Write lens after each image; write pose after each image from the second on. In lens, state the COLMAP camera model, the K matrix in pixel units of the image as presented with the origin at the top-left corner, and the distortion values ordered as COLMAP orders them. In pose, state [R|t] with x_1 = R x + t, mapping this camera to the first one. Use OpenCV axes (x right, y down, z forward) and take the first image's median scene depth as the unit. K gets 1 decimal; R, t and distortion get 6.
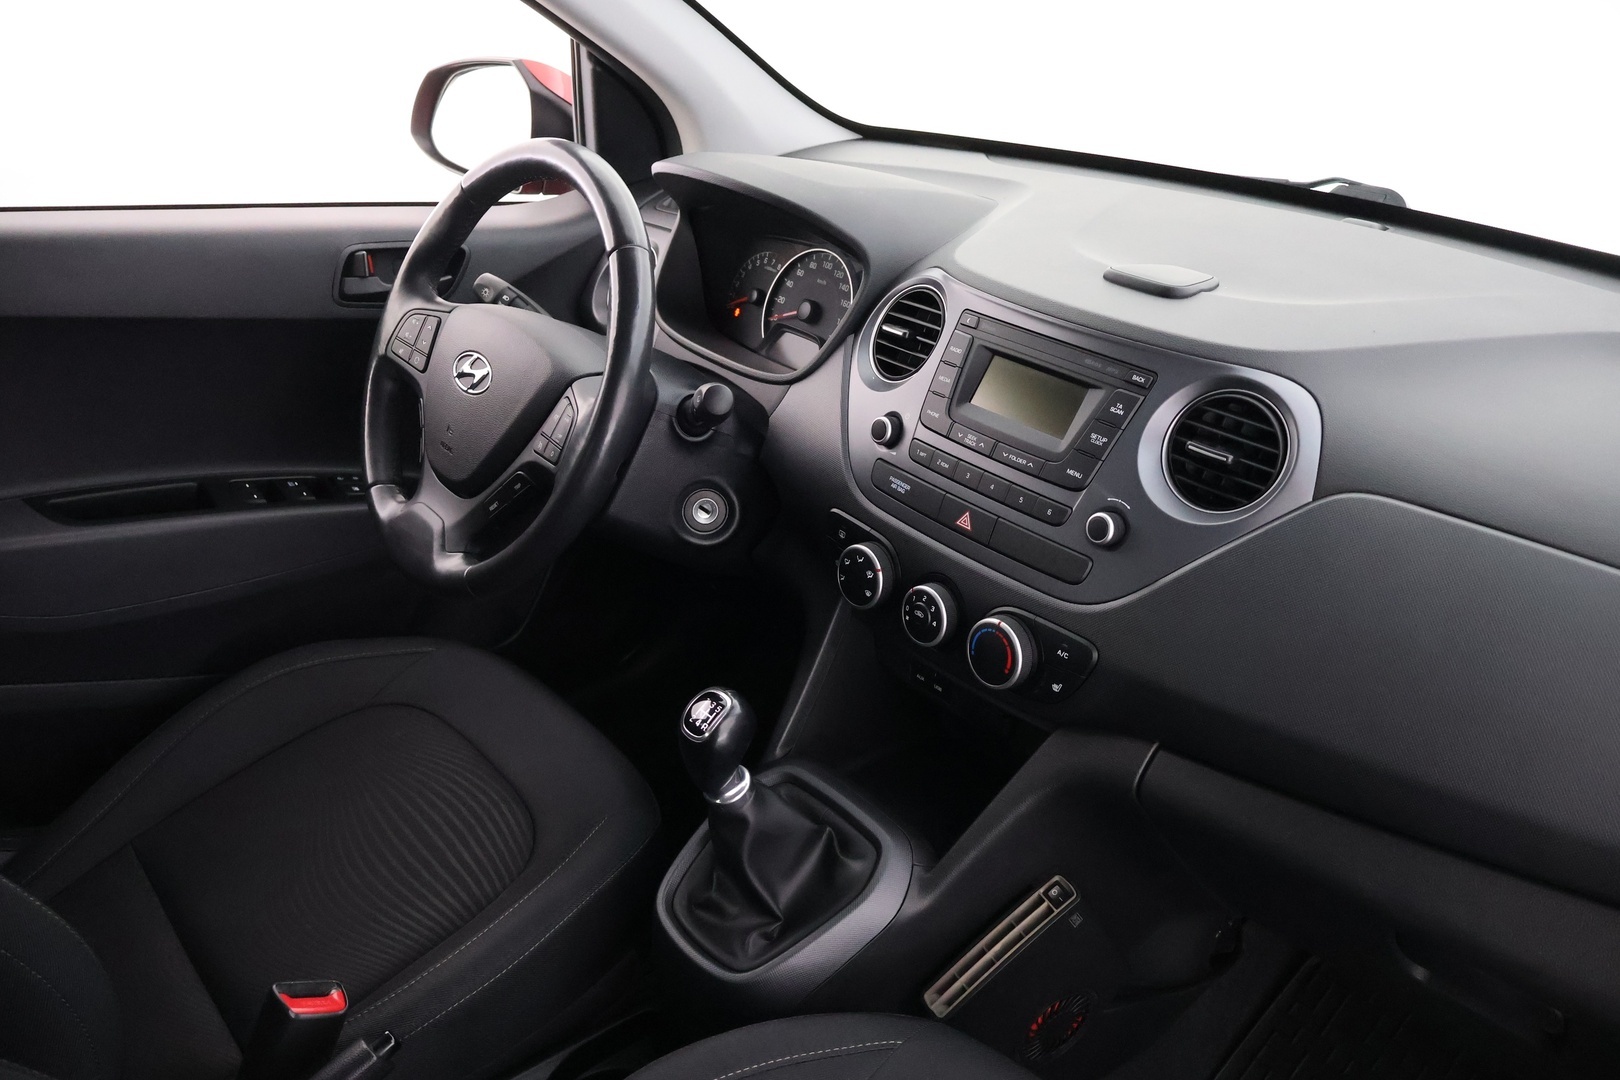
lens RADIAL K [[1366.6, 0, 738.5], [0, 1366.6, 545.3], [0, 0, 1]] dist [0.004156, 0.003109]
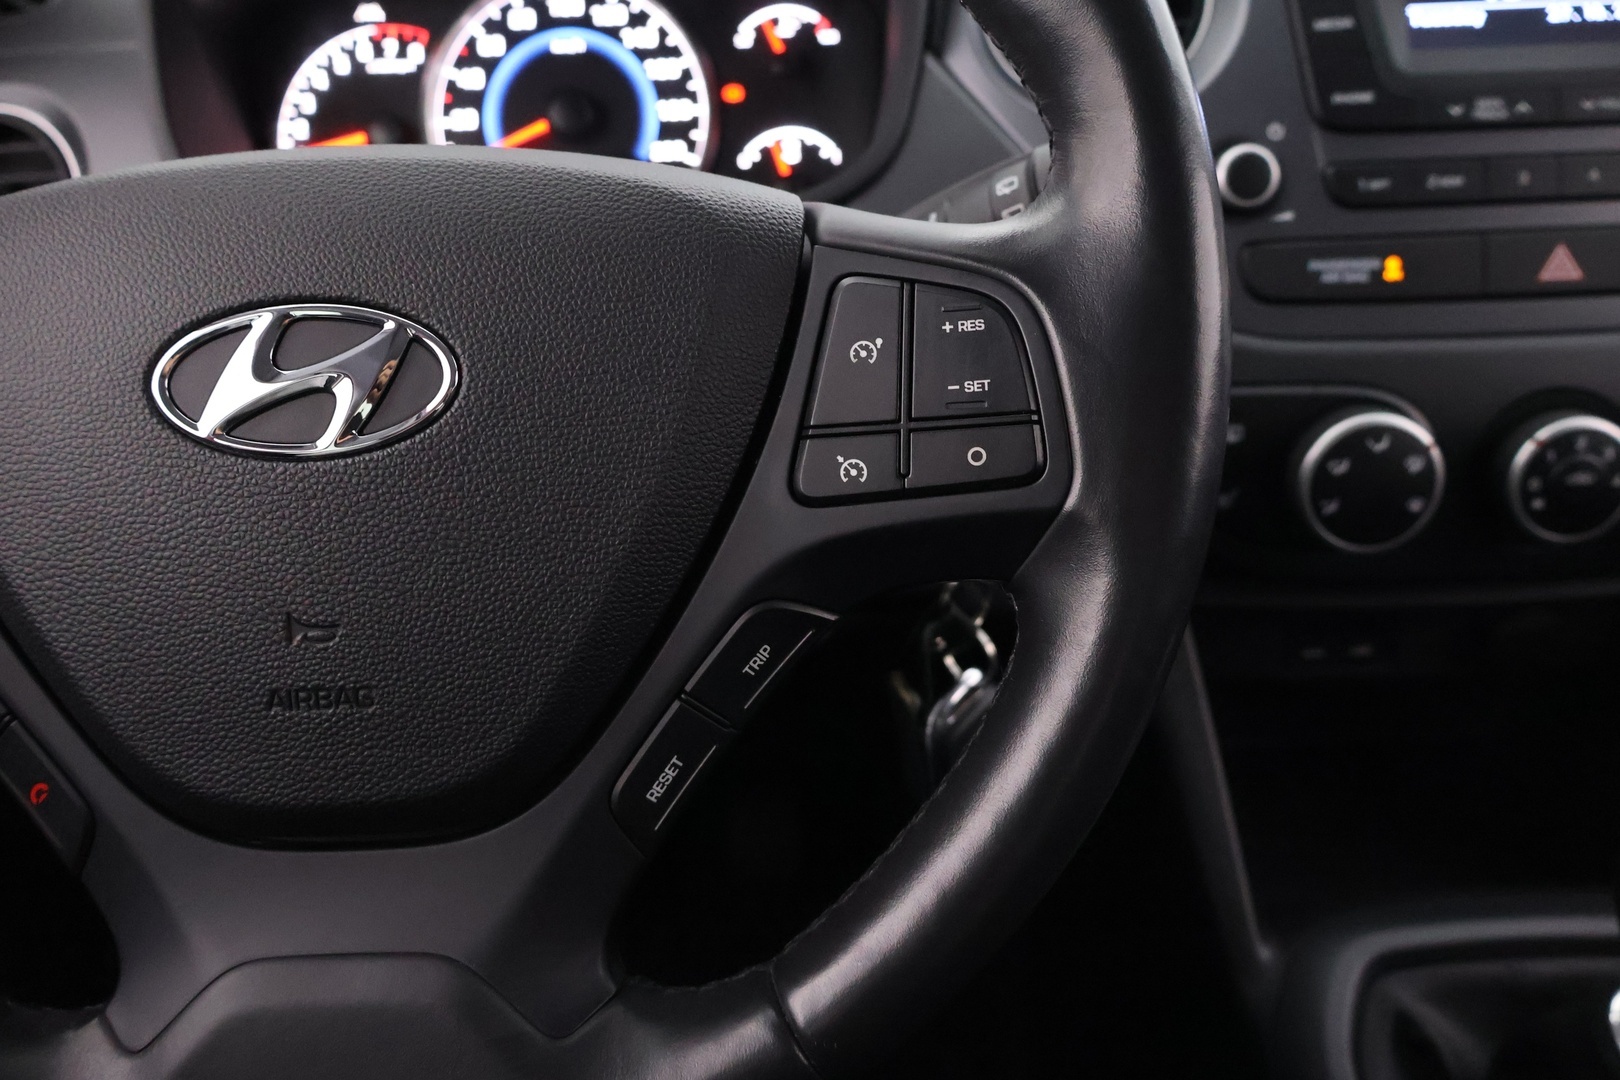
lens RADIAL K [[1371.0, 0, 813.4], [0, 1371.0, 619.1], [0, 0, 1]] dist [-0.002977, -0.004941]
pose [[0.589114, -0.425245, 0.687103, -0.354816], [0.413467, 0.889211, 0.195827, -0.104488], [-0.694254, 0.168730, 0.699672, 0.818431]]
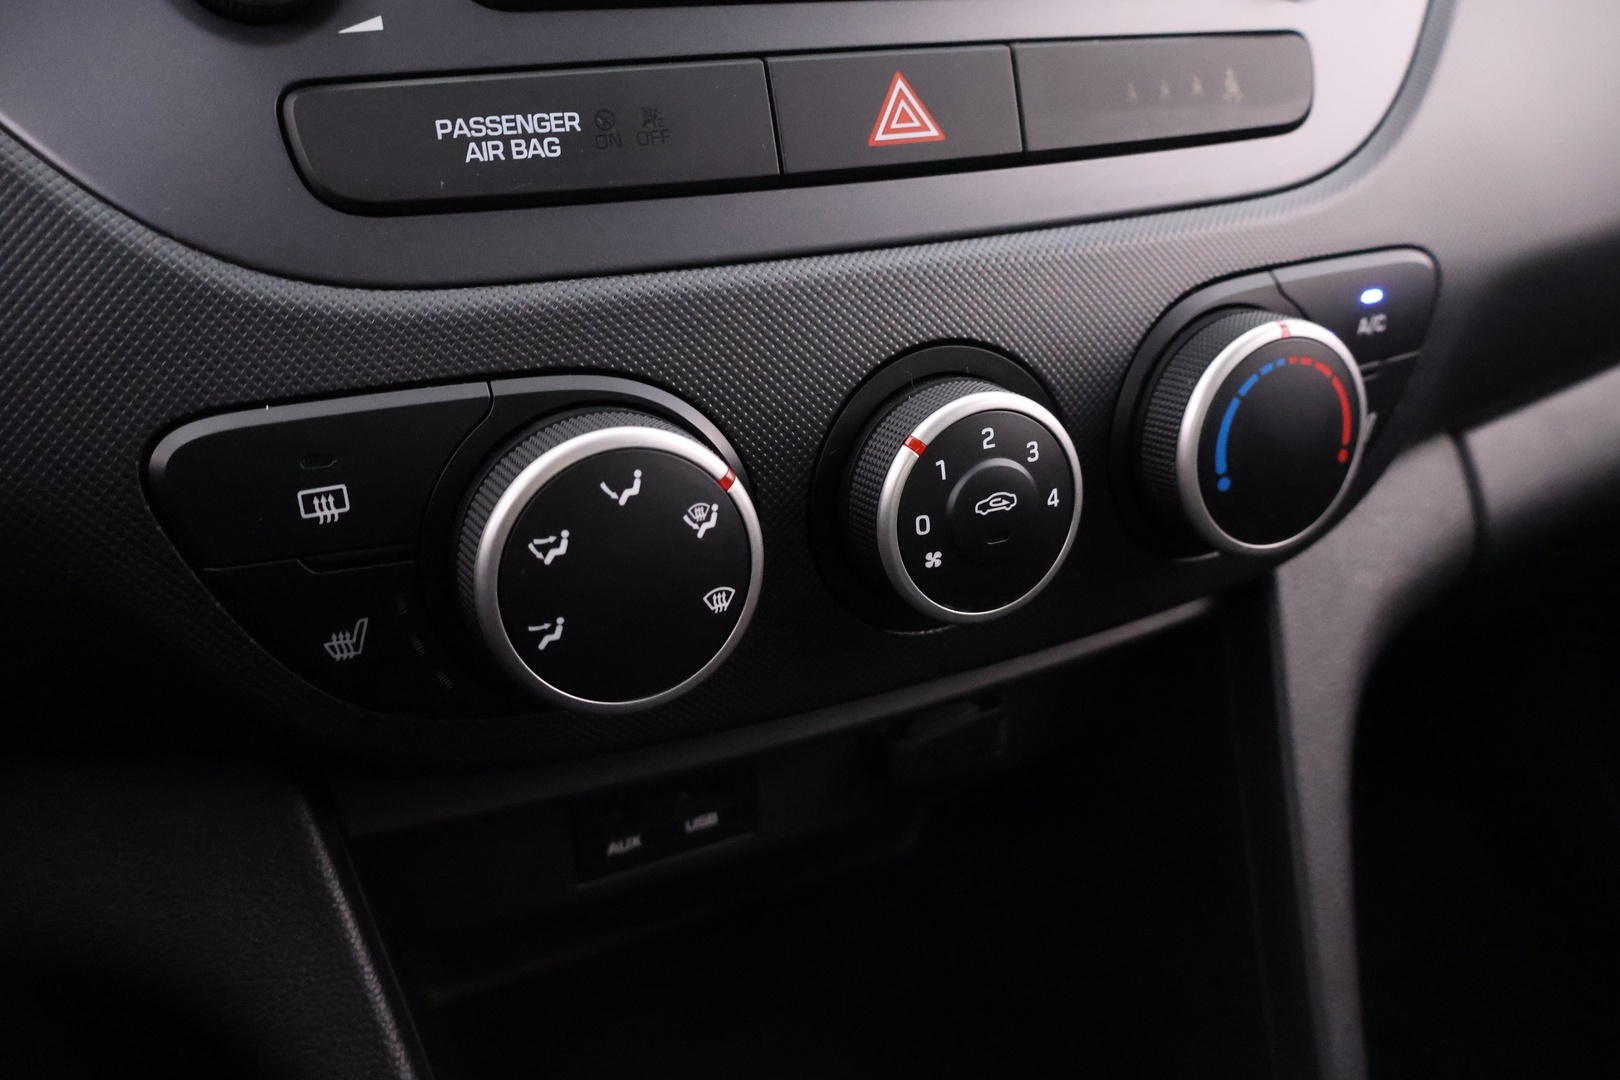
lens RADIAL K [[1416.2, 0, 809.6], [0, 1416.2, 567.4], [0, 0, 1]] dist [-0.006748, -0.004252]
pose [[0.191340, -0.462855, 0.865537, -0.103640], [0.425711, 0.833704, 0.351722, -0.045610], [-0.884398, 0.301170, 0.356563, 0.894226]]
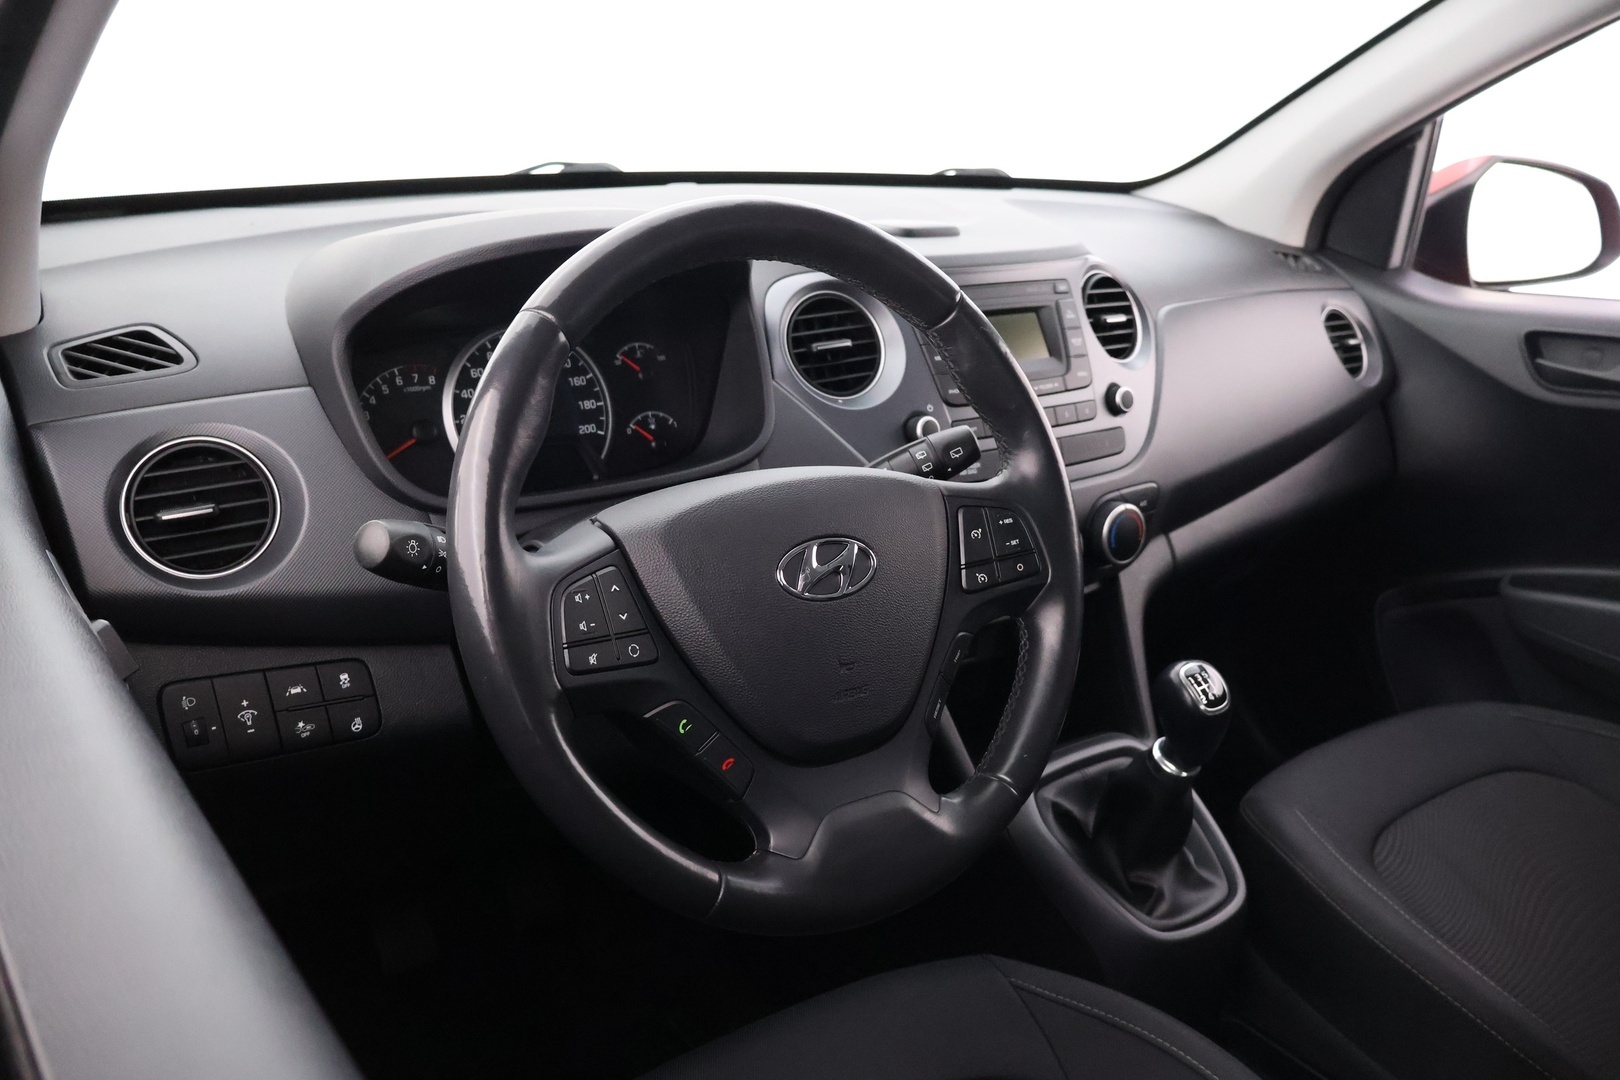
lens RADIAL K [[1416.2, 0, 809.6], [0, 1416.2, 567.4], [0, 0, 1]] dist [-0.006748, -0.004252]
pose [[0.009345, -0.383507, 0.923491, -0.862060], [0.386568, 0.853116, 0.350369, -0.387957], [-0.922213, 0.353718, 0.156224, 0.967904]]
